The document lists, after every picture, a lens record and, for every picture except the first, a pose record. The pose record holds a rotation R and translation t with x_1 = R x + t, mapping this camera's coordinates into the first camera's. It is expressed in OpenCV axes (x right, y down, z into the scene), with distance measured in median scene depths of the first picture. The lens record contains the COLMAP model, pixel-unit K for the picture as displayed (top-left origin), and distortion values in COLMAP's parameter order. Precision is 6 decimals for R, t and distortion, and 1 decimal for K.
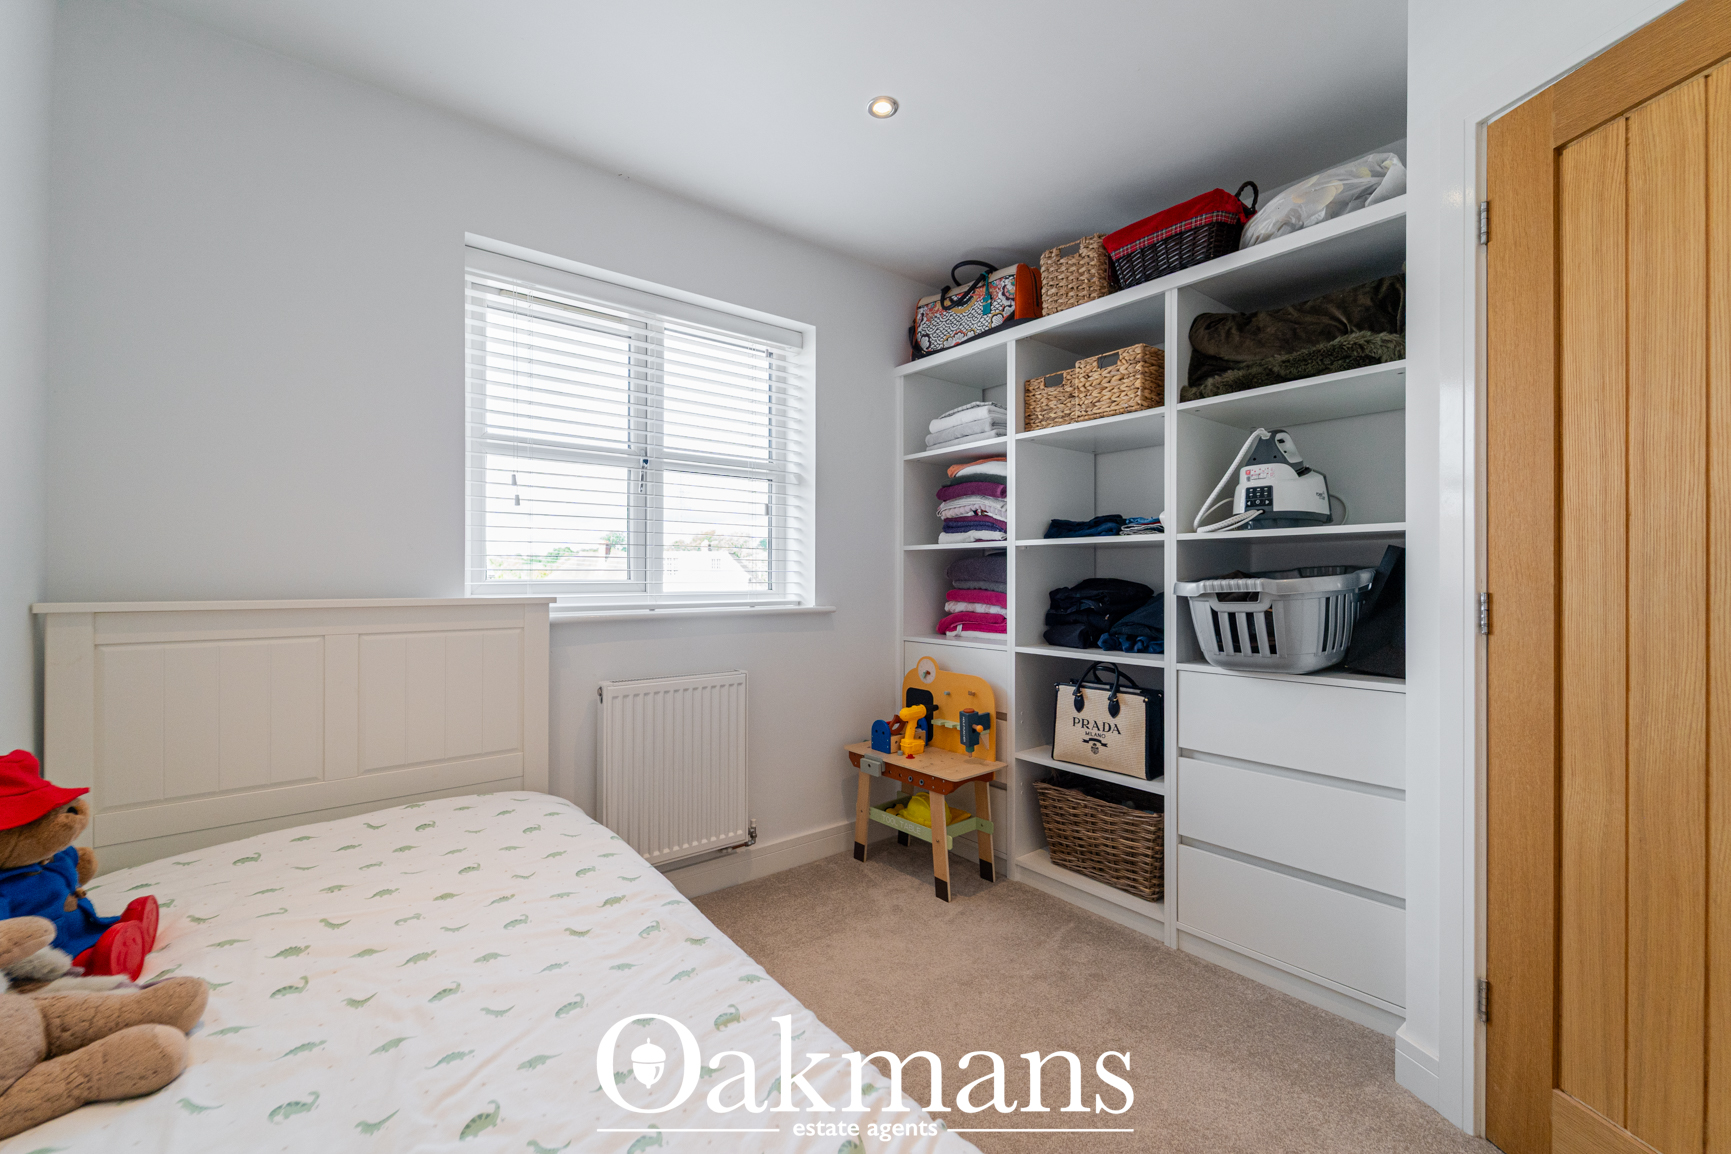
lens RADIAL K [[714.3, 0, 865.0], [0, 714.3, 572.6], [0, 0, 1]] dist [0.001151, -0.000875]
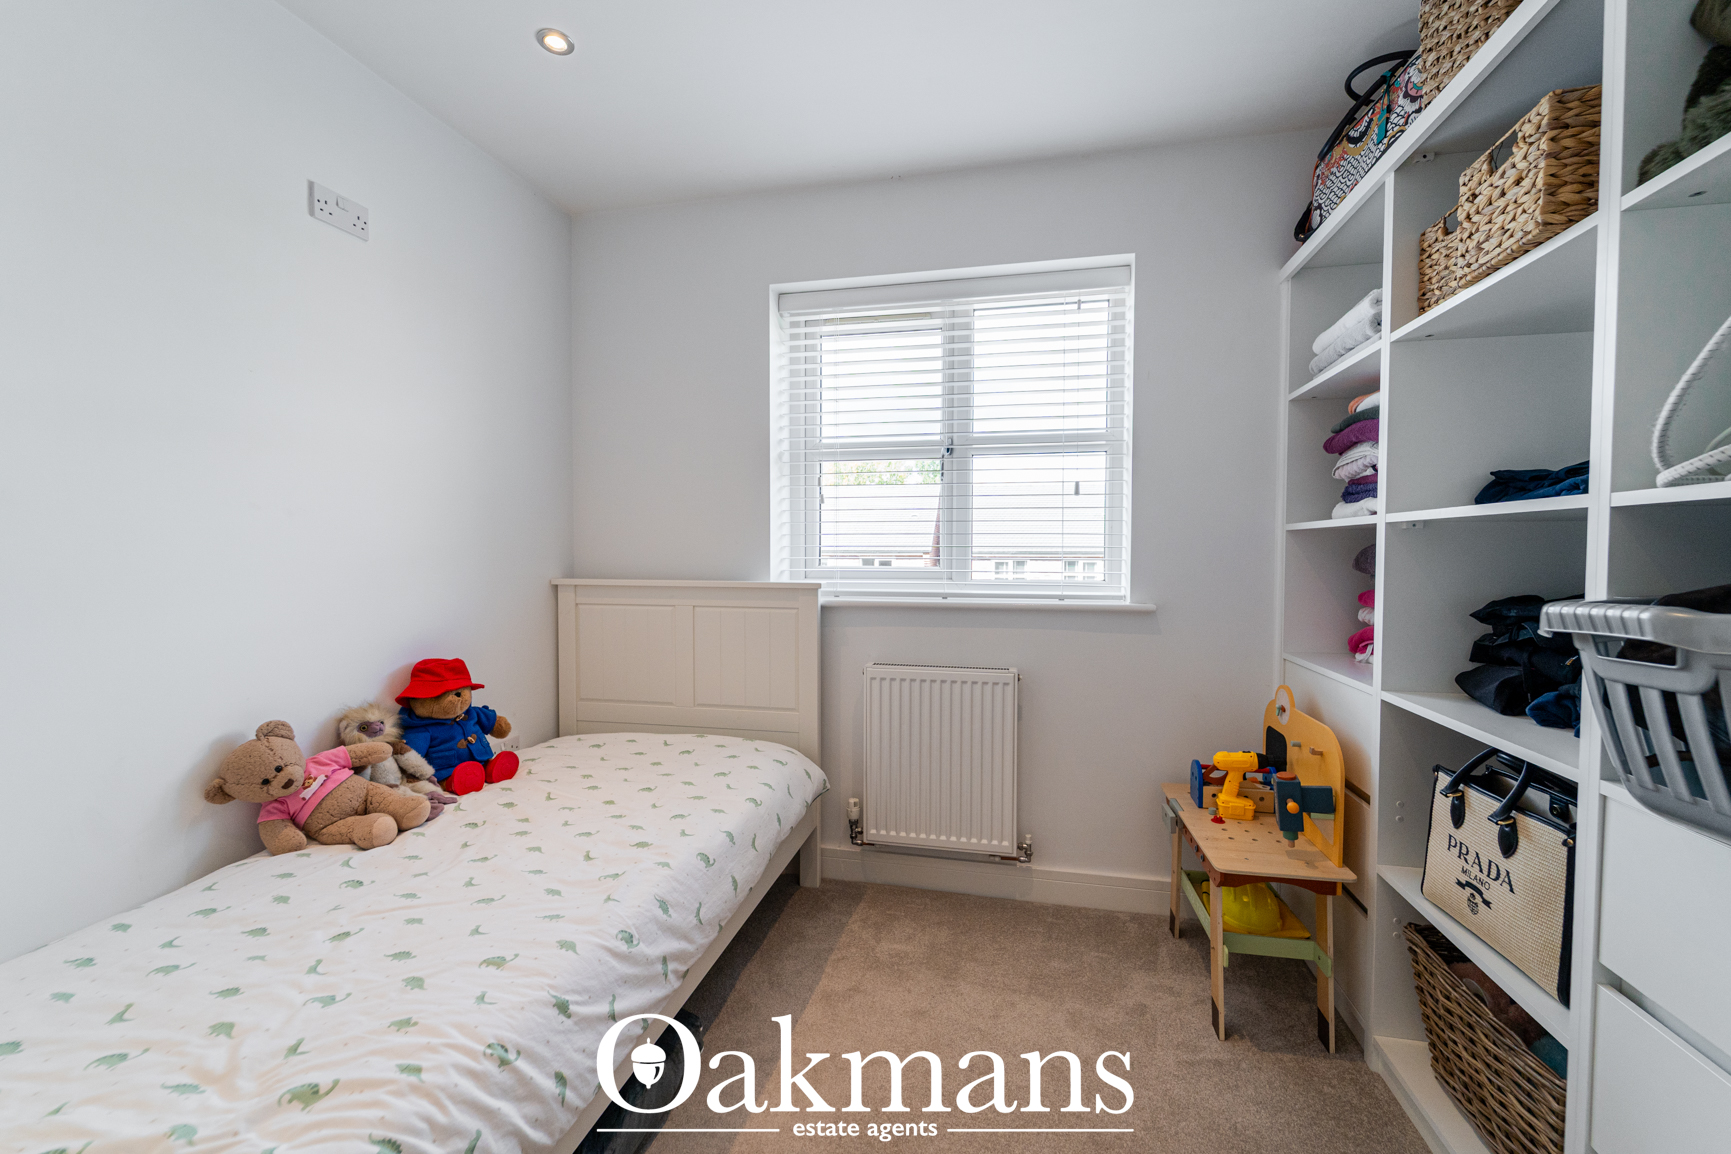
lens RADIAL K [[700.2, 0, 868.2], [0, 700.2, 571.7], [0, 0, 1]] dist [0.010860, -0.007524]
pose [[0.618171, 0.022919, -0.785710, 0.446556], [0.004015, 0.999470, 0.032313, -0.018859], [0.786034, -0.023130, 0.617751, 0.327864]]
